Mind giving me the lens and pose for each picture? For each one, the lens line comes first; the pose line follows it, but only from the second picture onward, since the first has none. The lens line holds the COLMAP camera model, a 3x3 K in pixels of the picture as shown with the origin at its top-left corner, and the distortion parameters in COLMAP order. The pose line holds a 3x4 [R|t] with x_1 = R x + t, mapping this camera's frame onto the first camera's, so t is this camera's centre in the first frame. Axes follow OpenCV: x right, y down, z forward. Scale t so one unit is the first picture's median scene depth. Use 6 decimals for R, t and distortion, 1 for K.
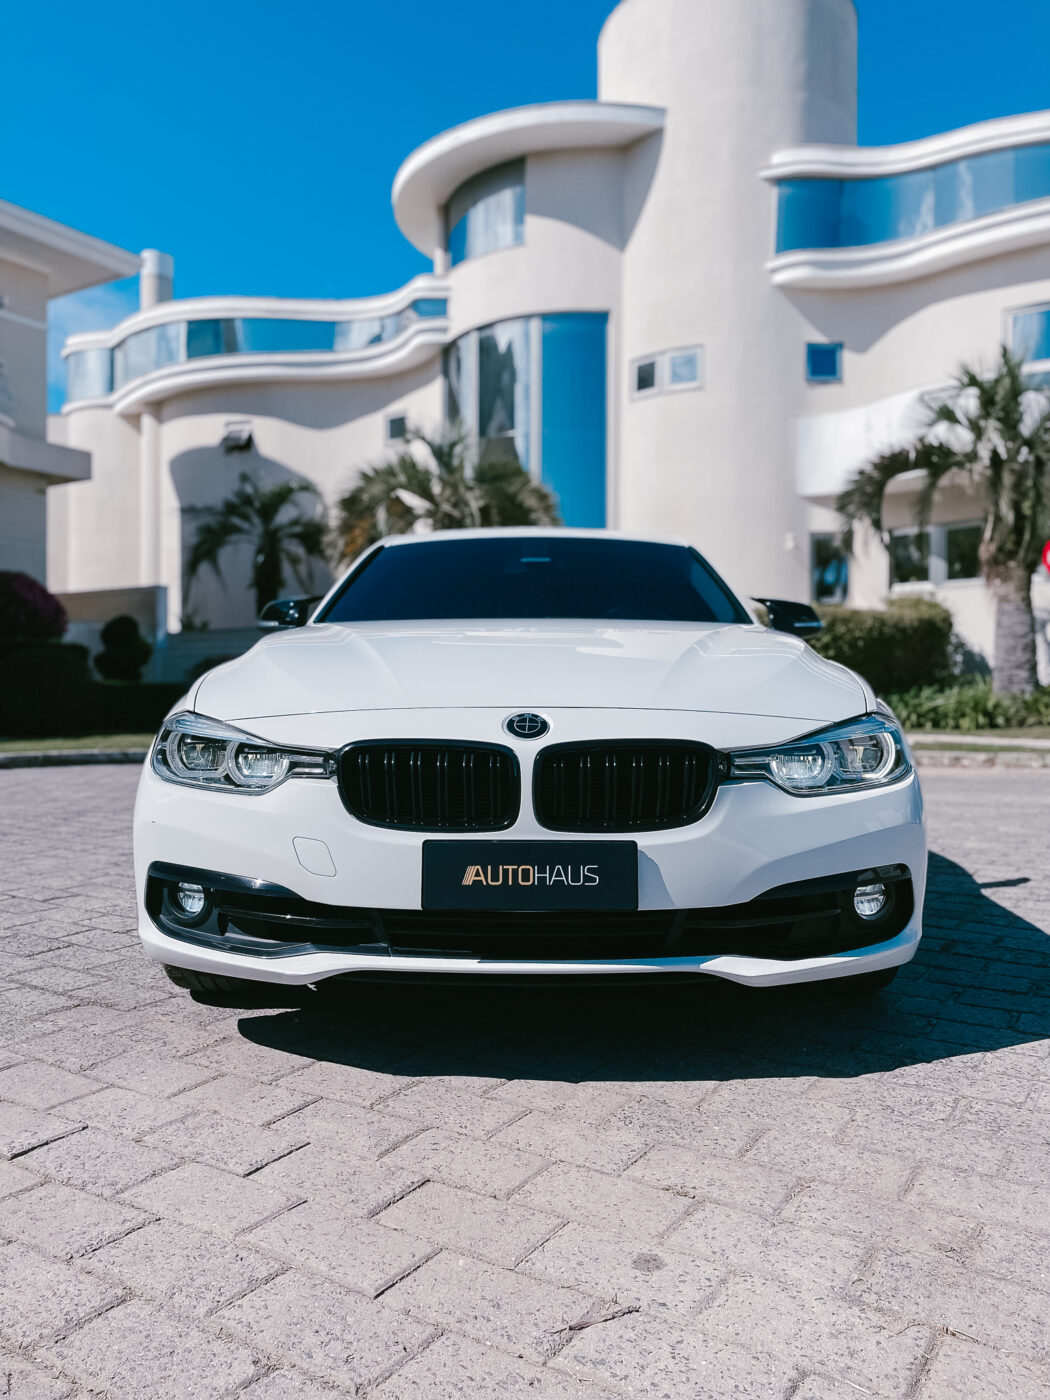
lens RADIAL K [[1056.3, 0, 534.3], [0, 1056.3, 686.0], [0, 0, 1]] dist [0.089127, -0.116444]
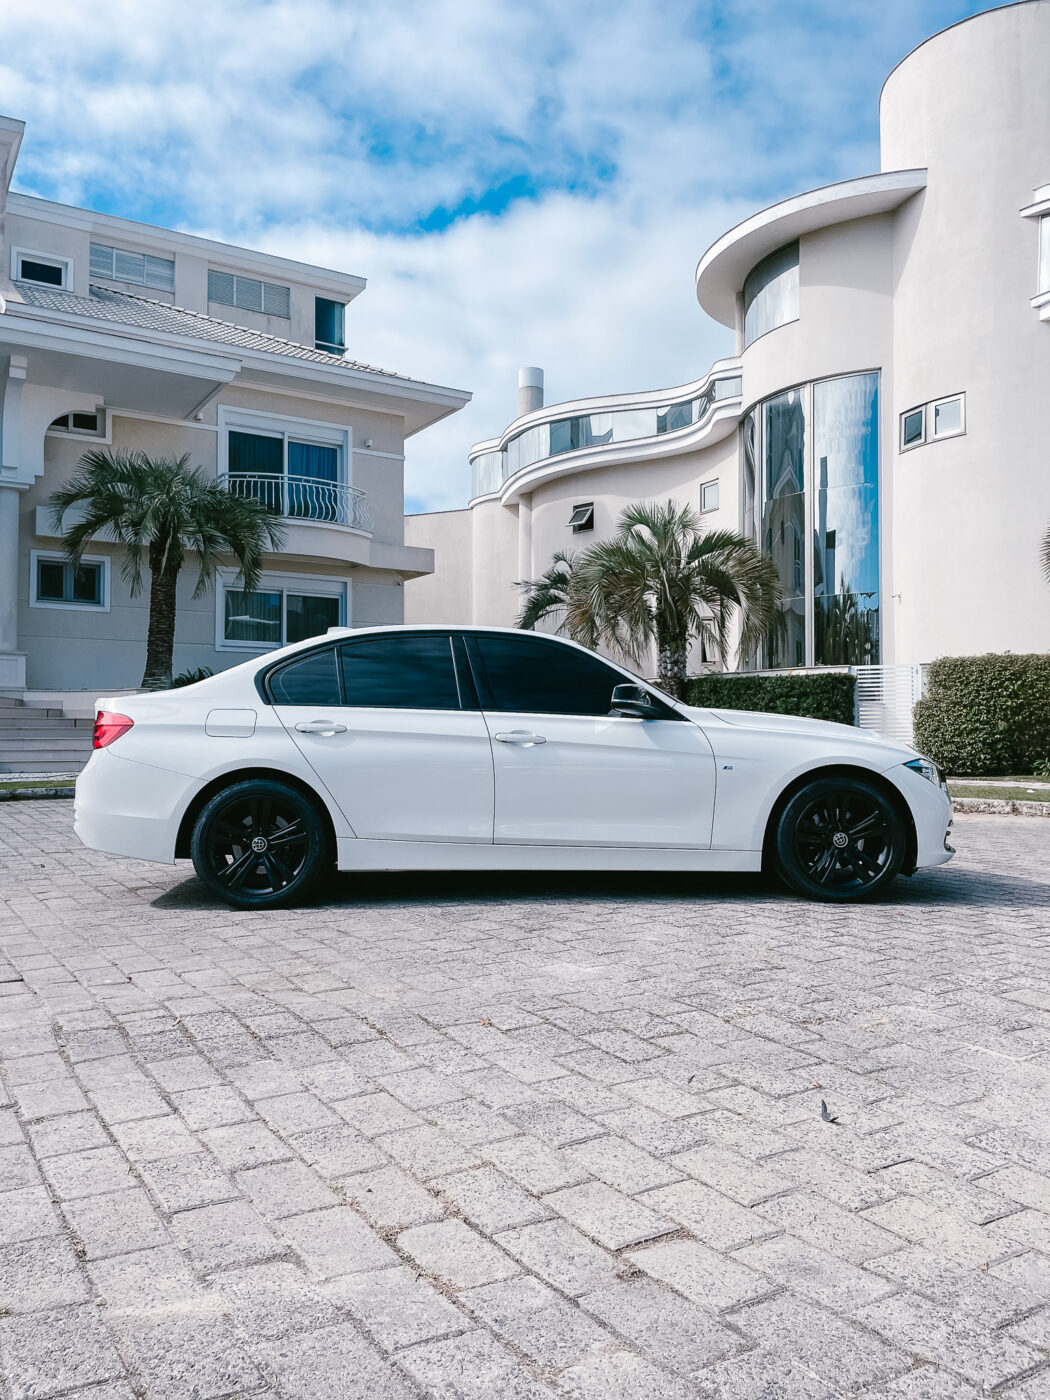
lens RADIAL K [[1056.3, 0, 555.3], [0, 1056.3, 712.3], [0, 0, 1]] dist [0.089127, -0.116444]
pose [[0.906173, -0.009281, -0.422805, 0.287946], [0.006771, 0.999949, -0.007439, -0.014768], [0.422853, 0.003878, 0.906190, -0.098506]]
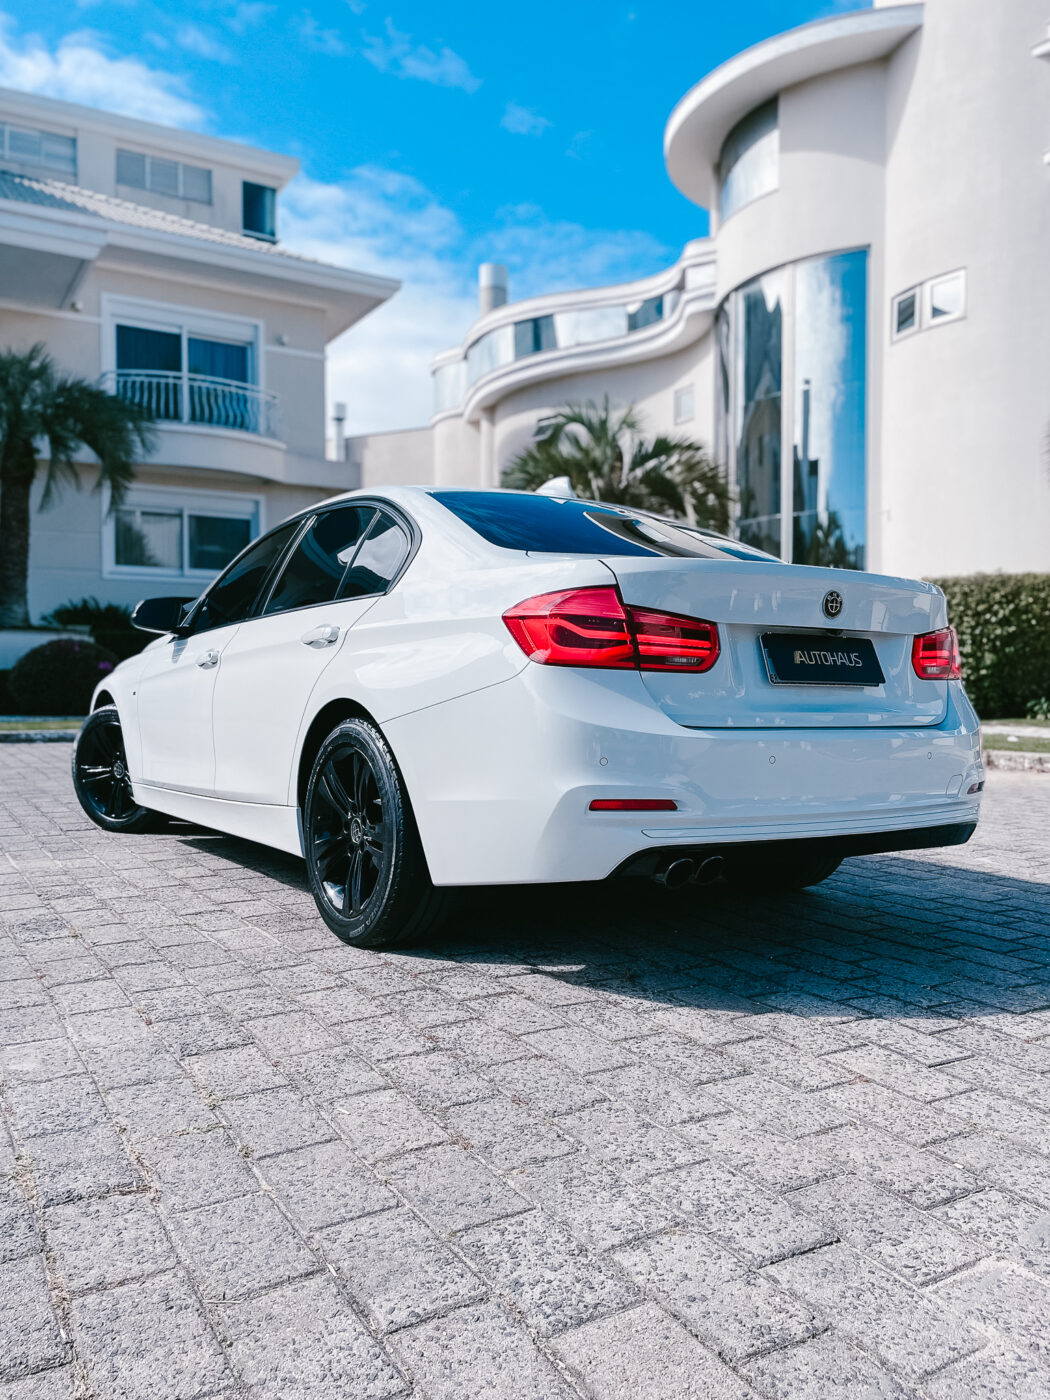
lens RADIAL K [[1056.3, 0, 540.4], [0, 1056.3, 713.9], [0, 0, 1]] dist [0.089127, -0.116444]
pose [[0.890617, 0.016716, -0.454446, 0.310114], [0.005244, 0.998880, 0.047020, -0.005762], [0.454724, -0.044260, 0.889532, 0.080179]]
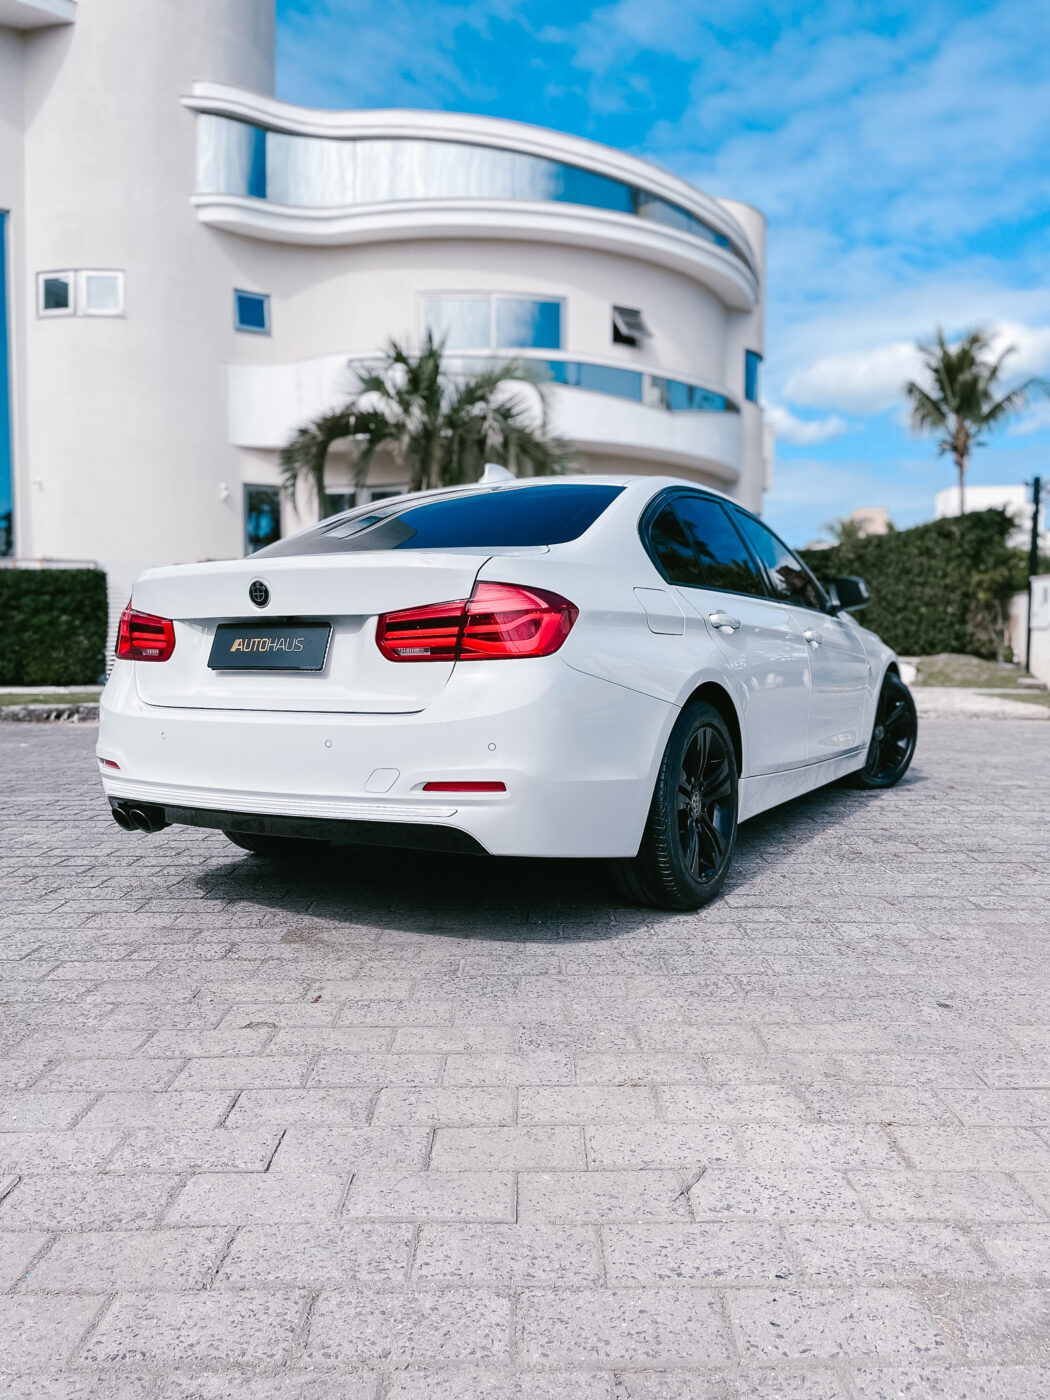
lens RADIAL K [[1056.3, 0, 530.0], [0, 1056.3, 688.0], [0, 0, 1]] dist [0.089127, -0.116444]
pose [[0.845017, -0.027185, 0.534047, -0.064026], [-0.000157, 0.998694, 0.051085, -0.004761], [-0.534739, -0.043252, 0.843910, 0.005078]]
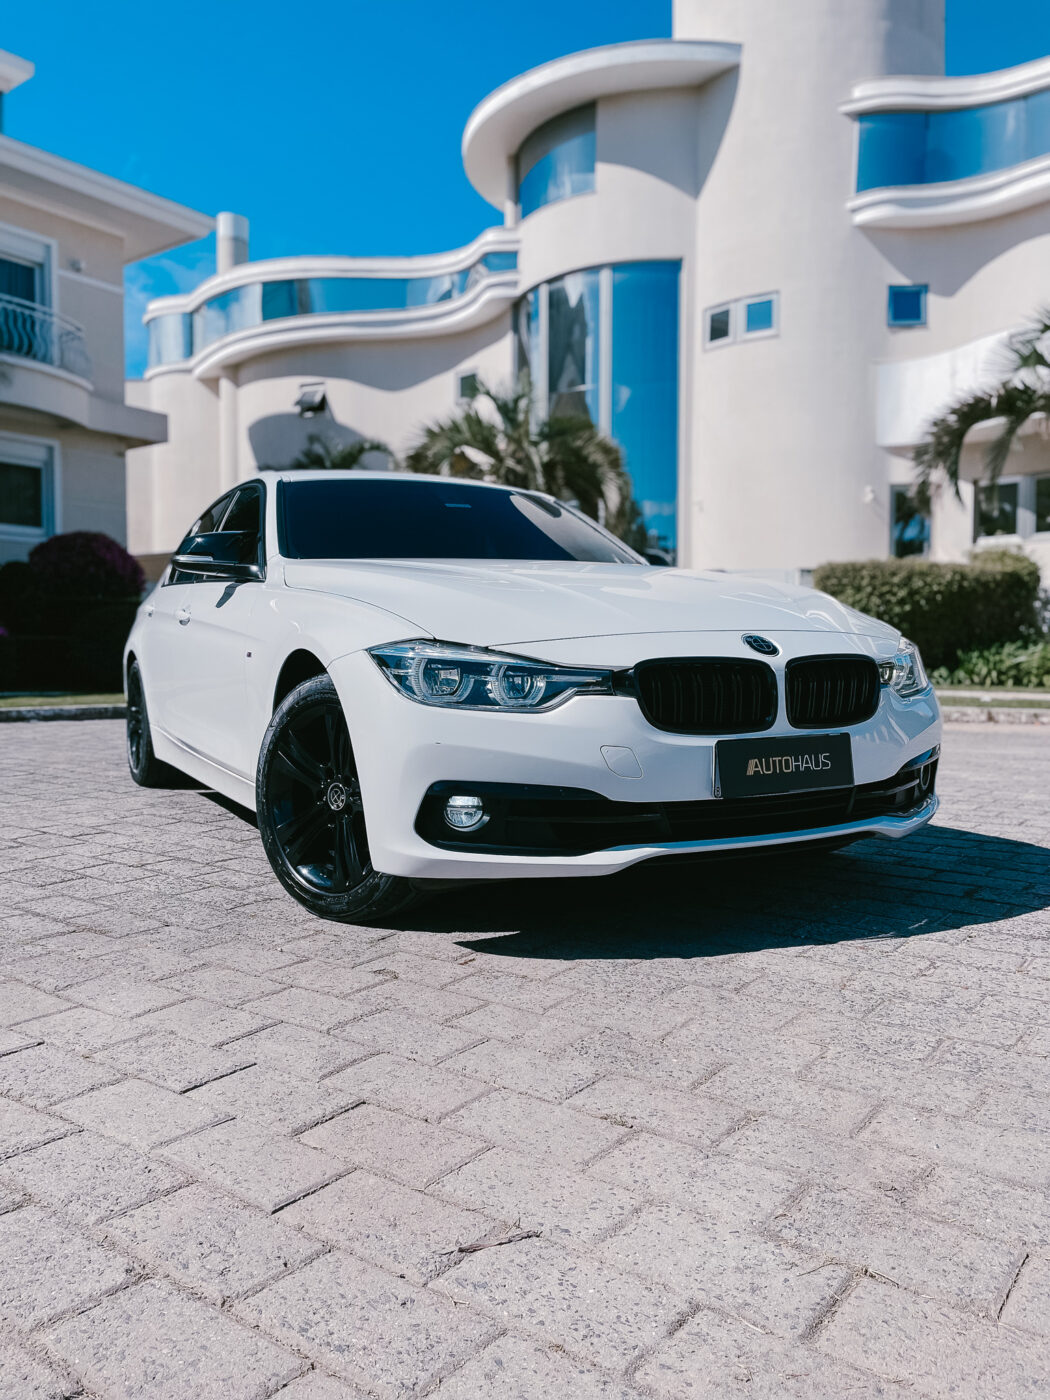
lens RADIAL K [[1056.3, 0, 535.2], [0, 1056.3, 684.7], [0, 0, 1]] dist [0.089127, -0.116444]
pose [[0.997169, 0.001831, -0.075165, 0.014028], [0.000697, 0.999435, 0.033595, 0.005431], [0.075184, -0.033553, 0.996605, 0.006199]]
